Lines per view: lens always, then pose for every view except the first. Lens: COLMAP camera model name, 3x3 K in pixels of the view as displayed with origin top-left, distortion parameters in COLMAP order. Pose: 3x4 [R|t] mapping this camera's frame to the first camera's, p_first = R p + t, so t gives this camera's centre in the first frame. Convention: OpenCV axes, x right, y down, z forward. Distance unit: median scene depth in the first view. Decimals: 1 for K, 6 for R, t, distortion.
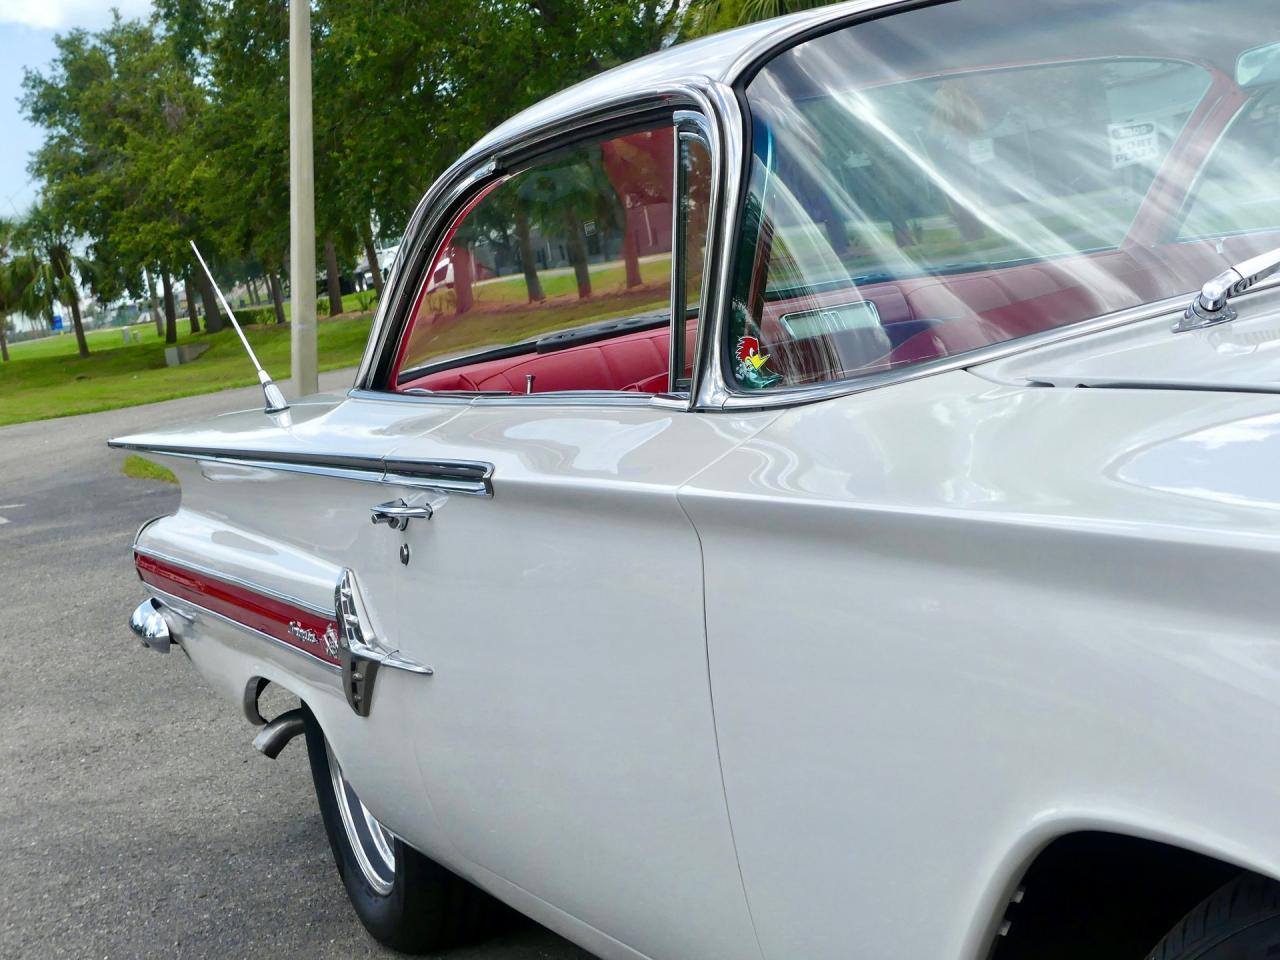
lens RADIAL K [[2647.9, 0, 688.8], [0, 2647.9, 478.3], [0, 0, 1]] dist [-0.062668, -0.102959]
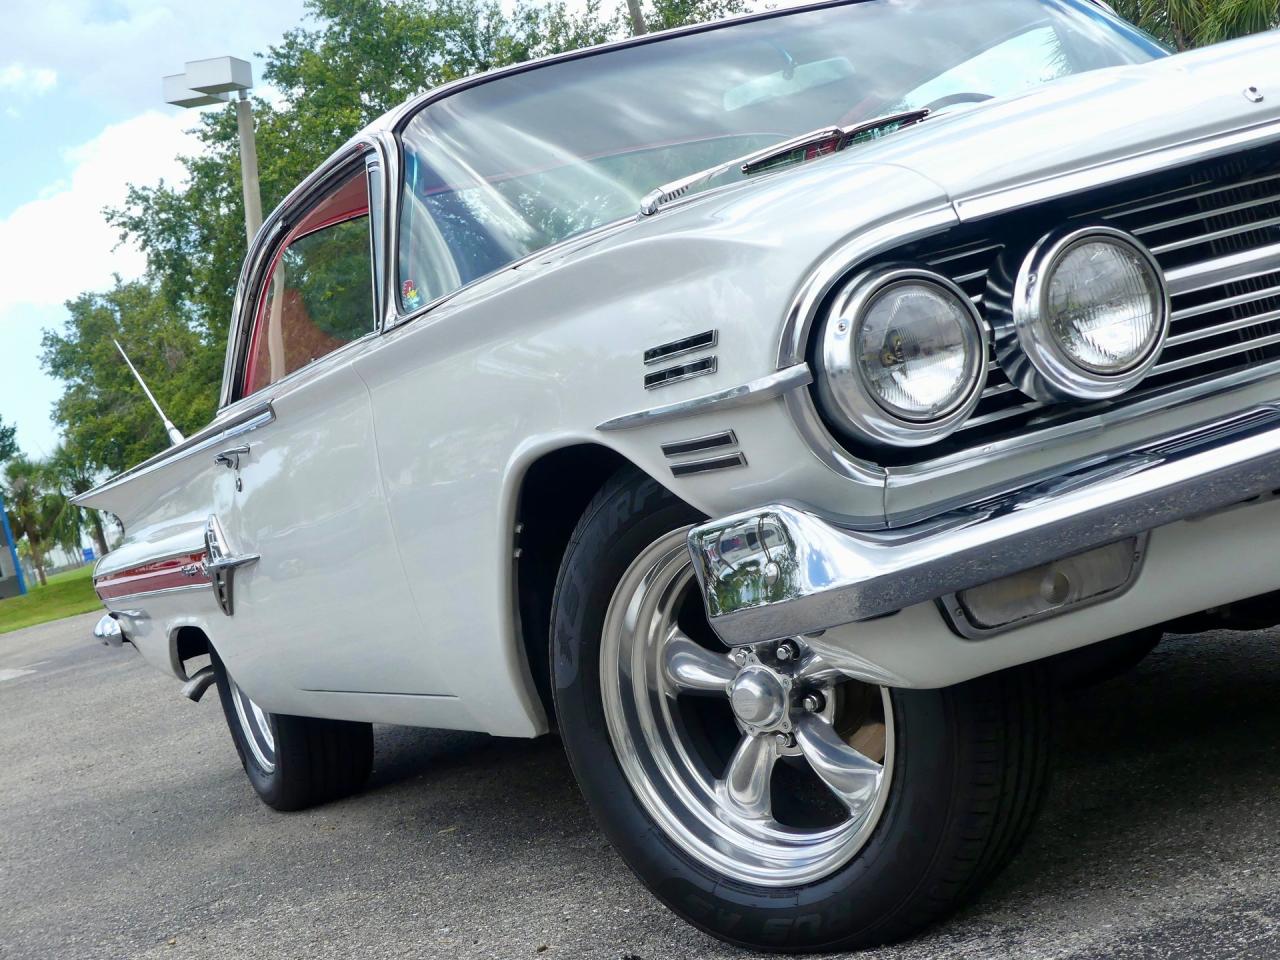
lens RADIAL K [[2454.9, 0, 670.9], [0, 2454.9, 480.6], [0, 0, 1]] dist [-0.002384, -0.049717]
pose [[0.996250, -0.086223, -0.007118, 0.024934], [0.085264, 0.992449, -0.088175, 0.029027], [0.014667, 0.087237, 0.996080, -0.064345]]
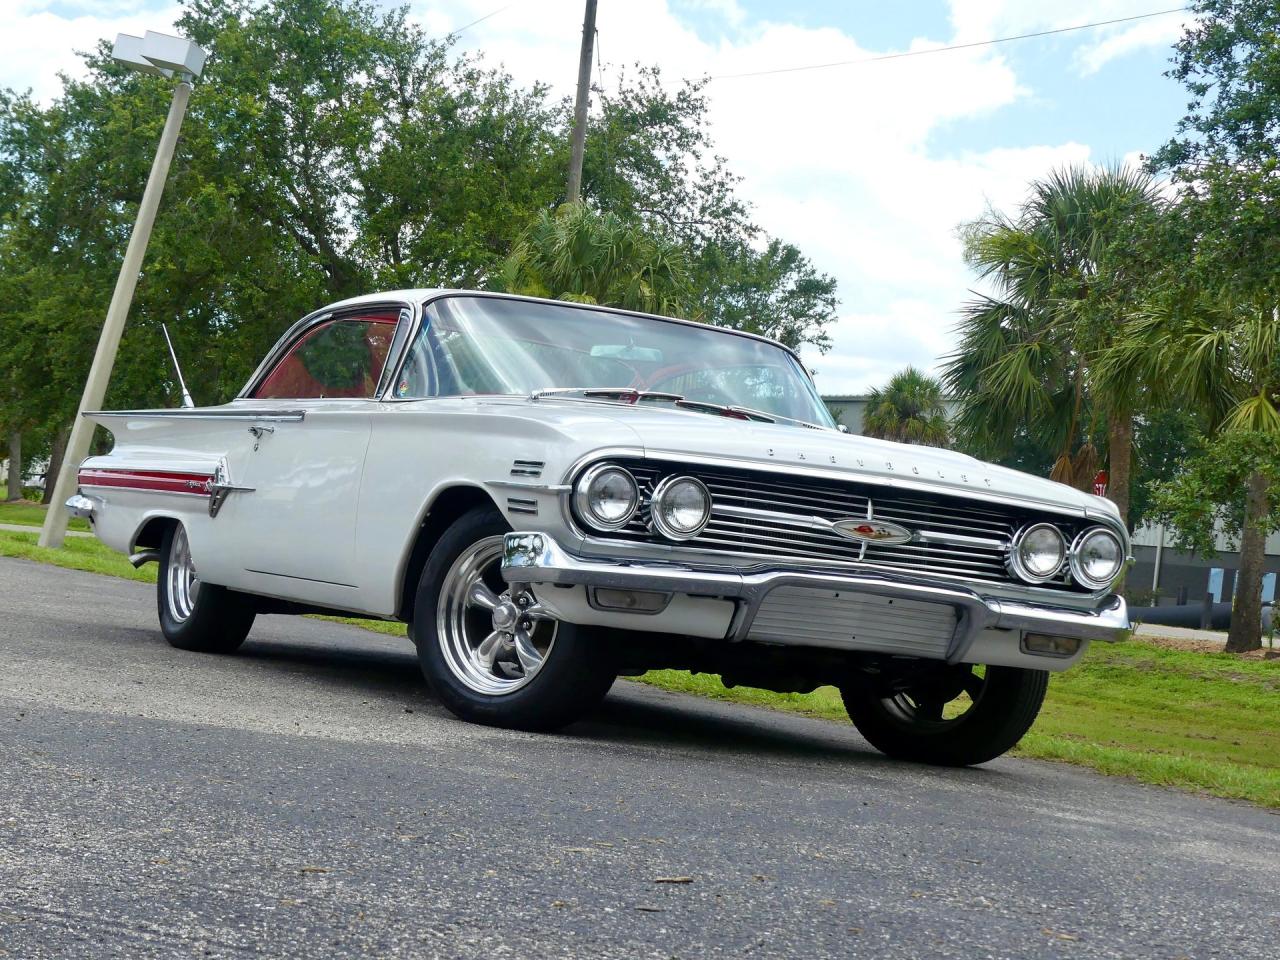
lens RADIAL K [[3894.5, 0, 640.0], [0, 3894.5, 480.0], [0, 0, 1]] dist [0.155060, -0.172932]
pose [[0.960284, 0.275847, 0.041983, 0.017560], [-0.266908, 0.951986, -0.149943, 0.091475], [-0.081329, 0.132782, 0.987803, -0.482183]]
